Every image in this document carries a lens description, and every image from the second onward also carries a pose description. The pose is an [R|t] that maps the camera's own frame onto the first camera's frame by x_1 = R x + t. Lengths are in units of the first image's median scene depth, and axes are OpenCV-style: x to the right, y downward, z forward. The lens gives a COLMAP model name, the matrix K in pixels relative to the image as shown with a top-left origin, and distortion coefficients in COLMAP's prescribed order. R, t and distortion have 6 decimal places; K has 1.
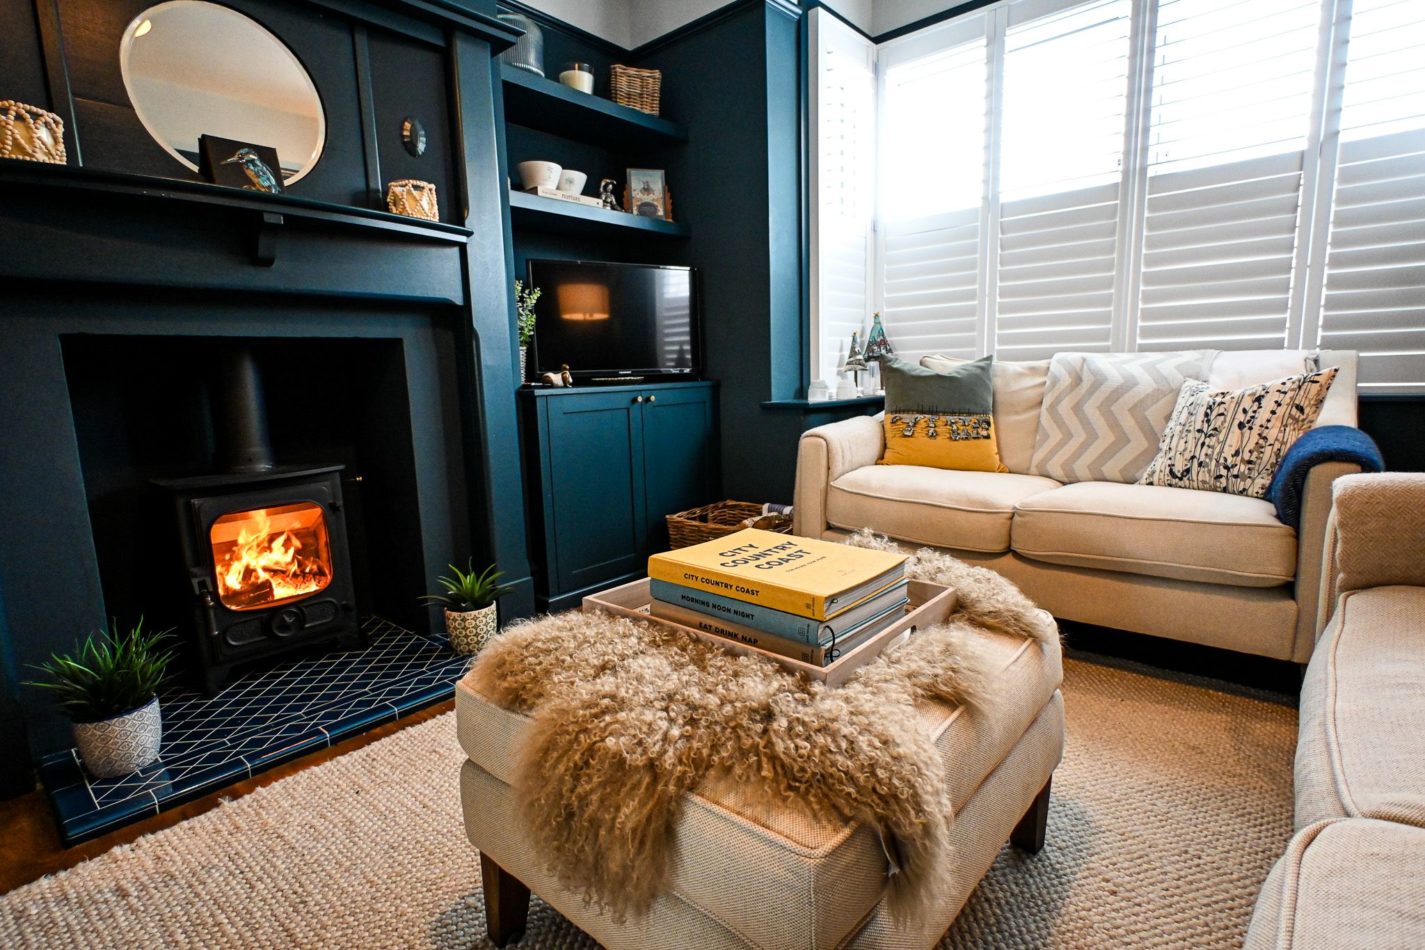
lens RADIAL K [[701.9, 0, 709.8], [0, 701.9, 477.9], [0, 0, 1]] dist [-0.002555, 0.001891]
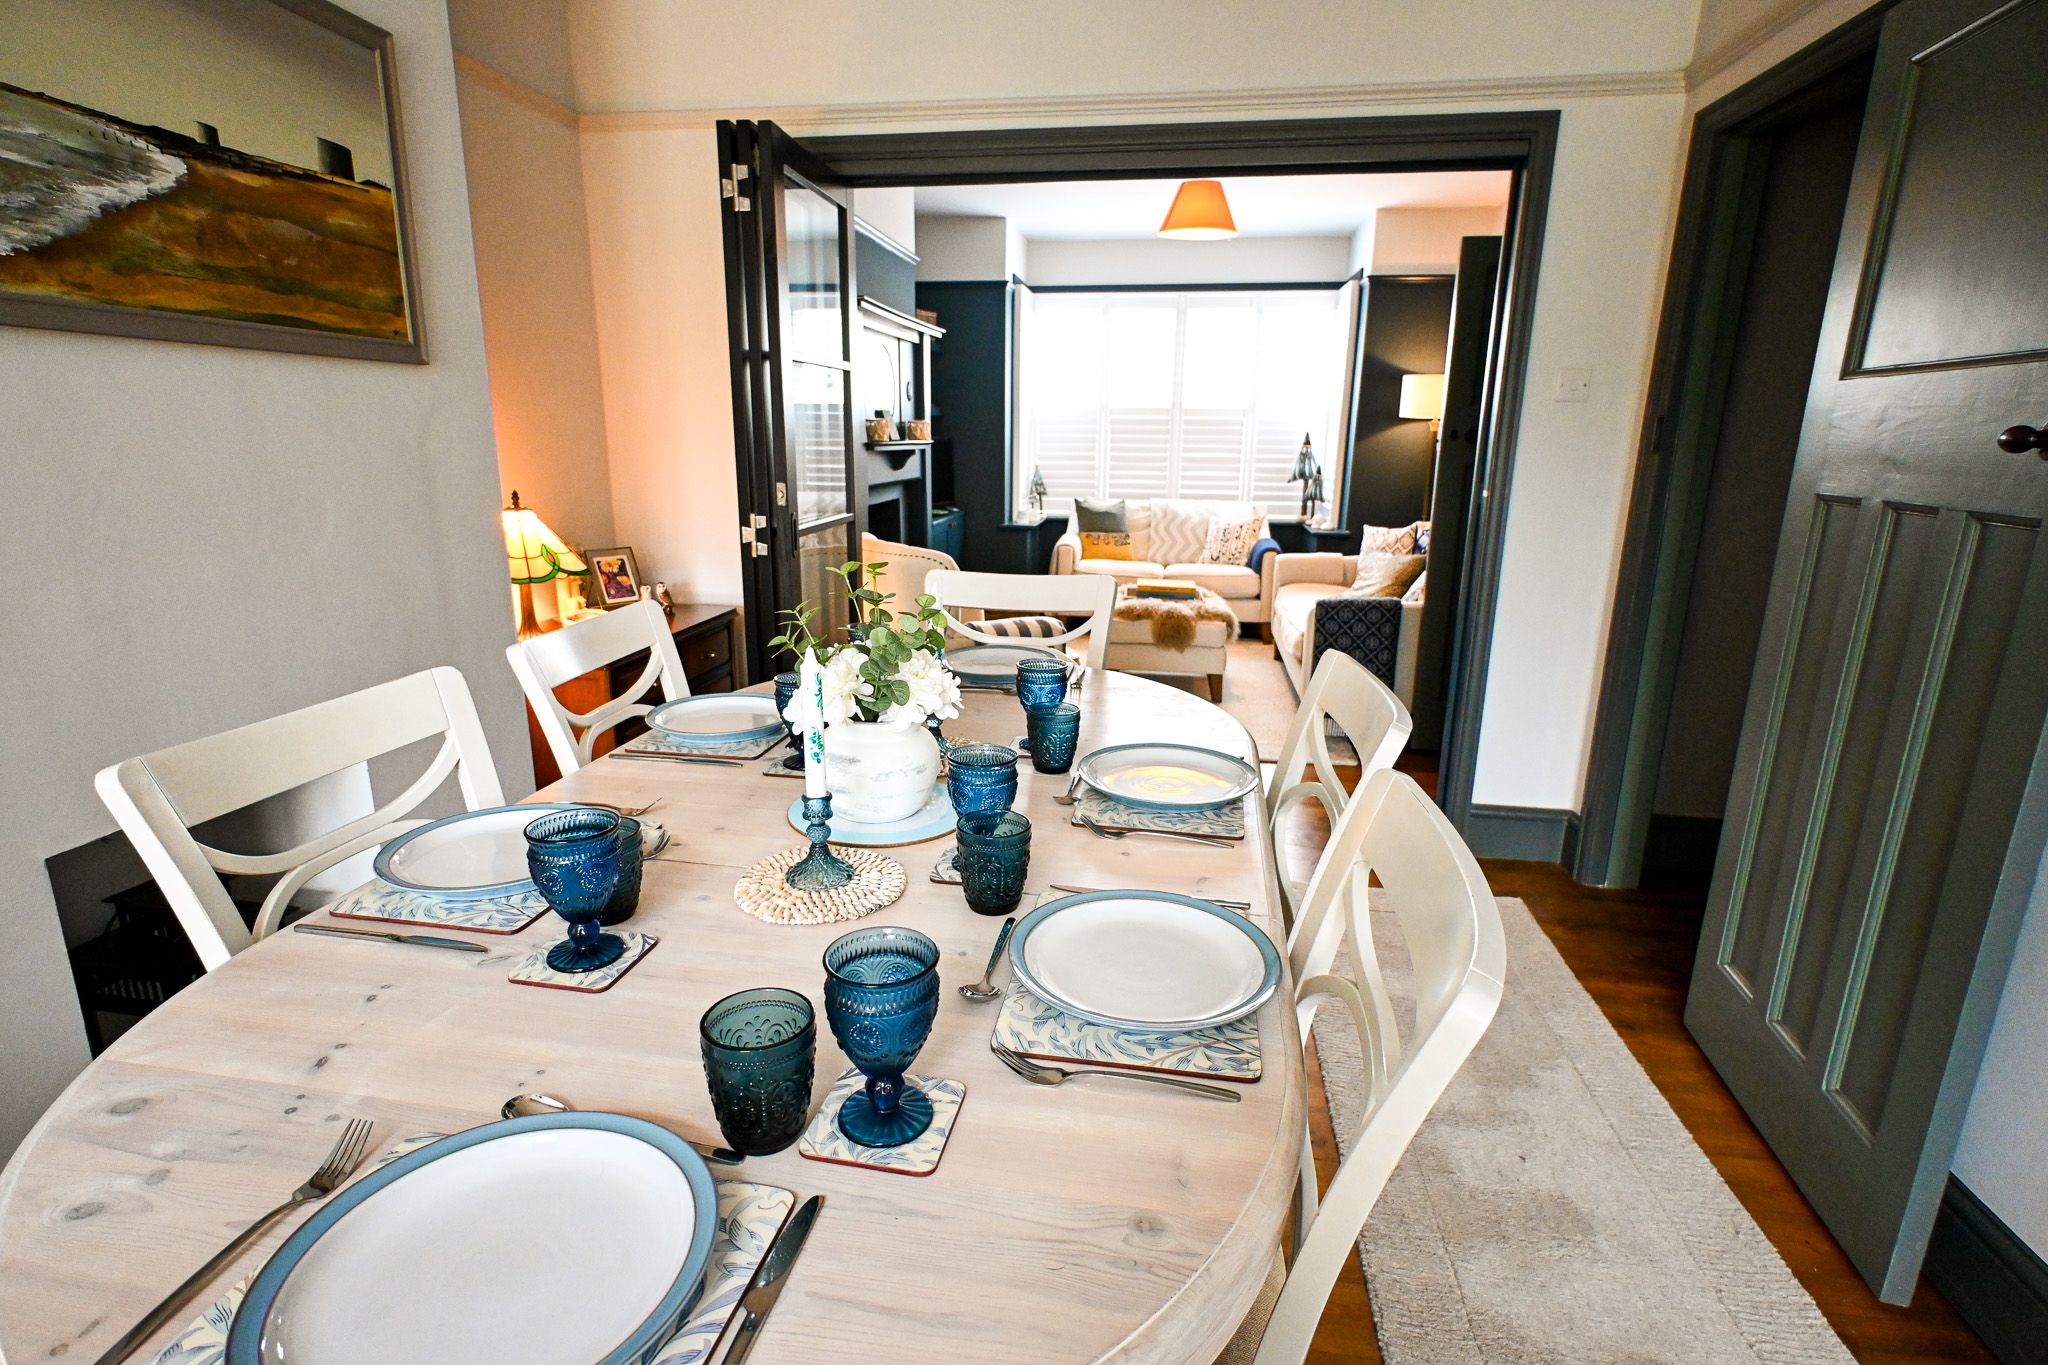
lens RADIAL K [[1008.7, 0, 1020.1], [0, 1008.7, 686.7], [0, 0, 1]] dist [-0.002555, 0.001891]
pose [[0.847962, -0.094629, 0.521541, -1.677788], [0.046164, 0.993381, 0.105184, 0.035326], [-0.528043, -0.065115, 0.846718, -1.534706]]
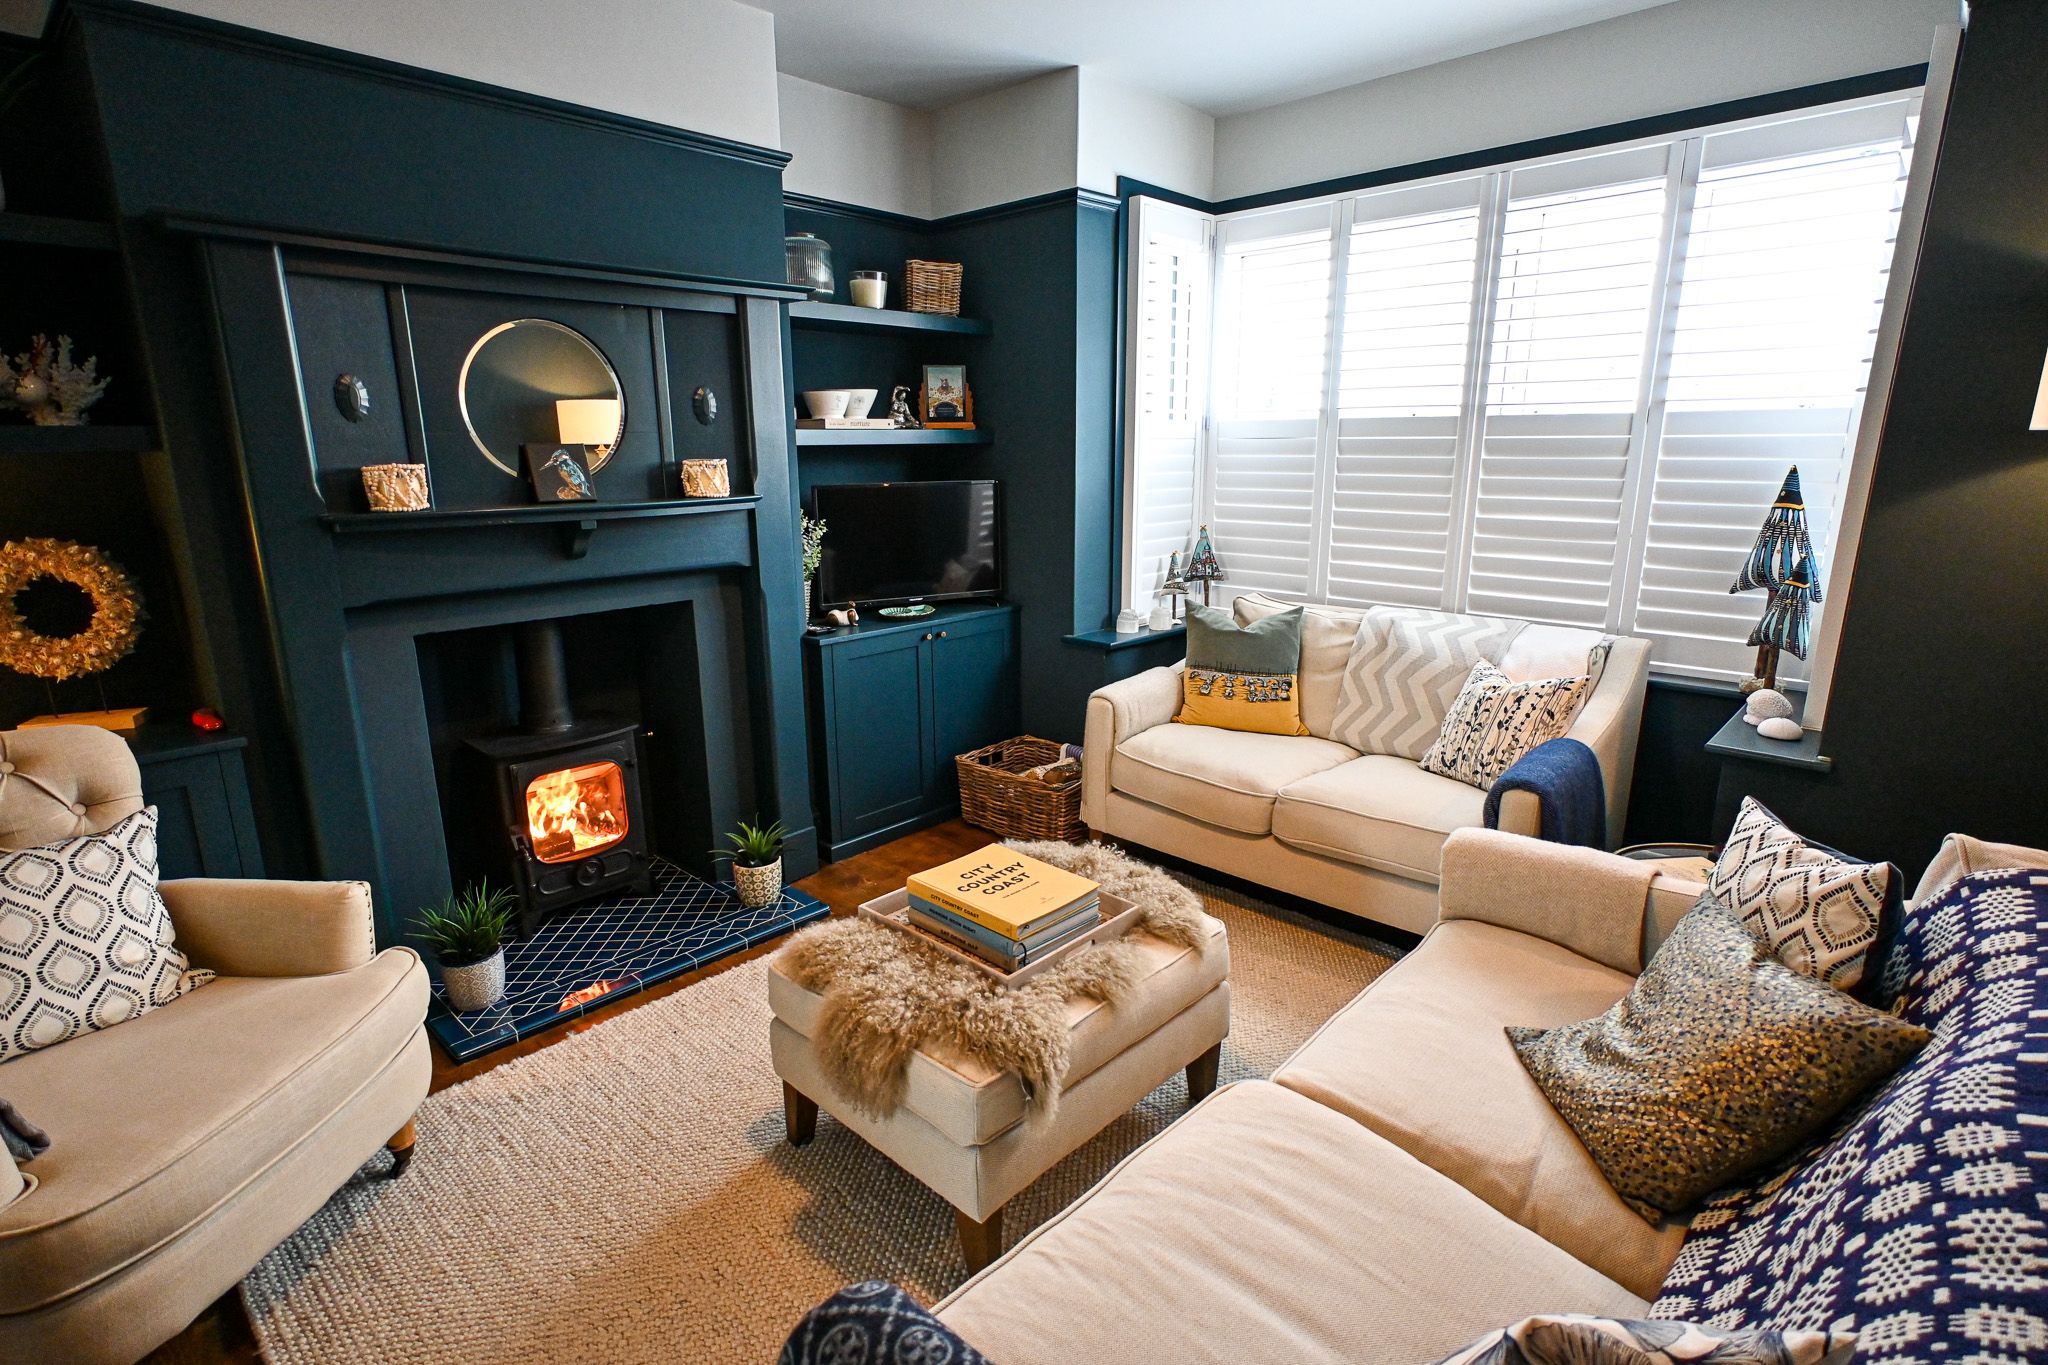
lens RADIAL K [[1008.7, 0, 1020.1], [0, 1008.7, 686.7], [0, 0, 1]] dist [-0.002555, 0.001891]
pose [[0.998770, 0.032715, -0.037264, 0.100016], [-0.029289, 0.995597, 0.089044, -0.227313], [0.040013, -0.087843, 0.995330, -0.469107]]
